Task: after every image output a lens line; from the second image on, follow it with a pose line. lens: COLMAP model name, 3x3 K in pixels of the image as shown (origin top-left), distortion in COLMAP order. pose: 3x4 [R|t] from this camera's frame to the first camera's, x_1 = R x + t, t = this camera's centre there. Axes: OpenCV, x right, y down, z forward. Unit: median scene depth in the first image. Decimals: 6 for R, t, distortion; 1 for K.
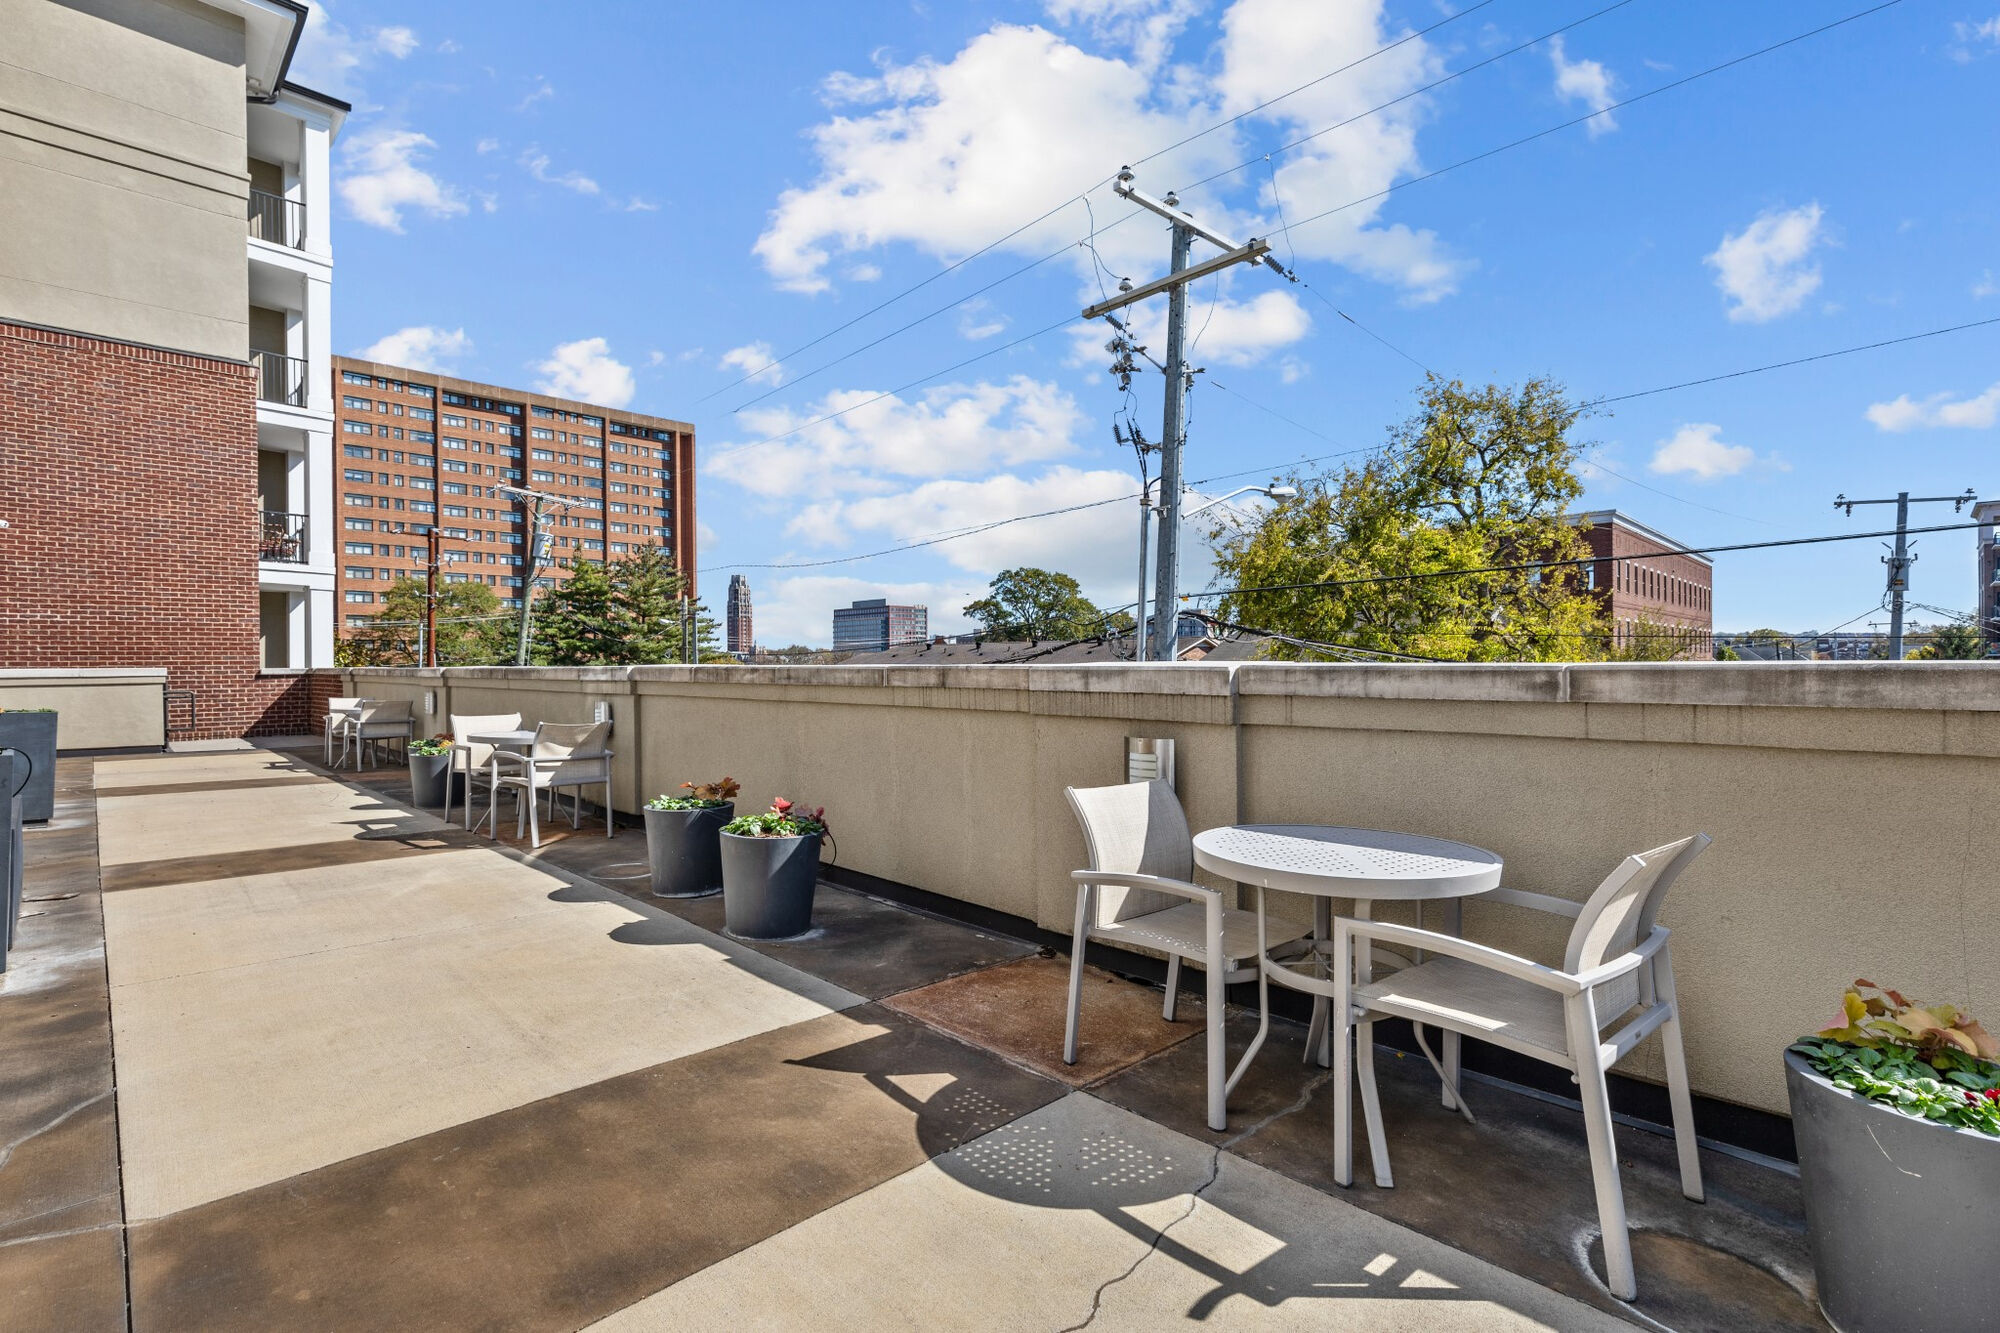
lens RADIAL K [[916.5, 0, 1008.3], [0, 916.5, 667.5], [0, 0, 1]] dist [-0.002279, 0.000104]
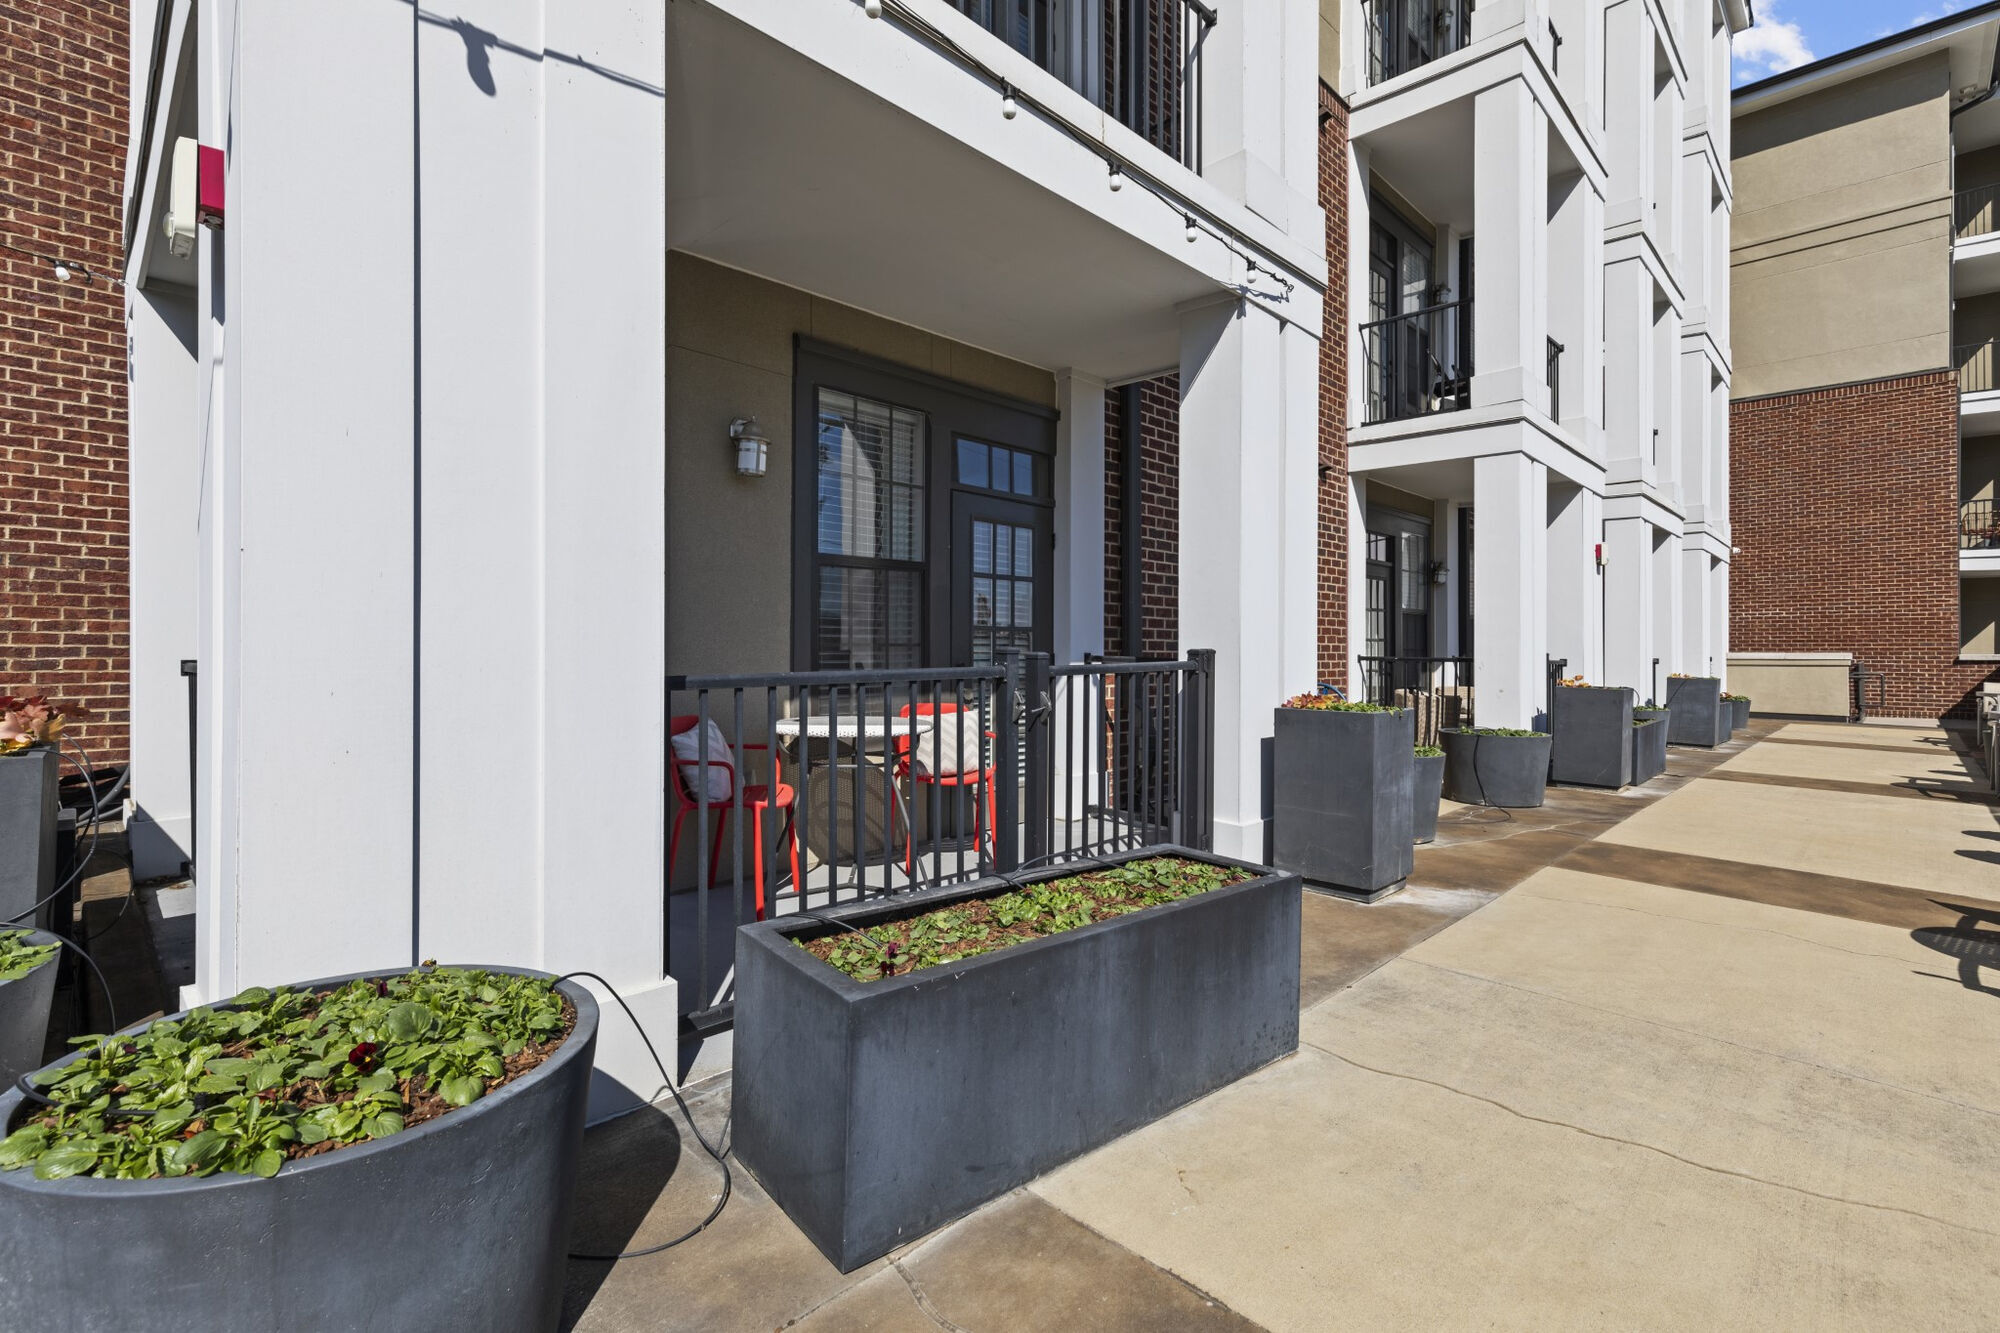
lens RADIAL K [[916.5, 0, 1004.2], [0, 916.5, 657.1], [0, 0, 1]] dist [-0.002279, 0.000104]
pose [[0.010850, 0.011731, -0.999872, 0.246373], [-0.007186, 0.999906, 0.011653, -0.000155], [0.999915, 0.007058, 0.010933, -0.120285]]
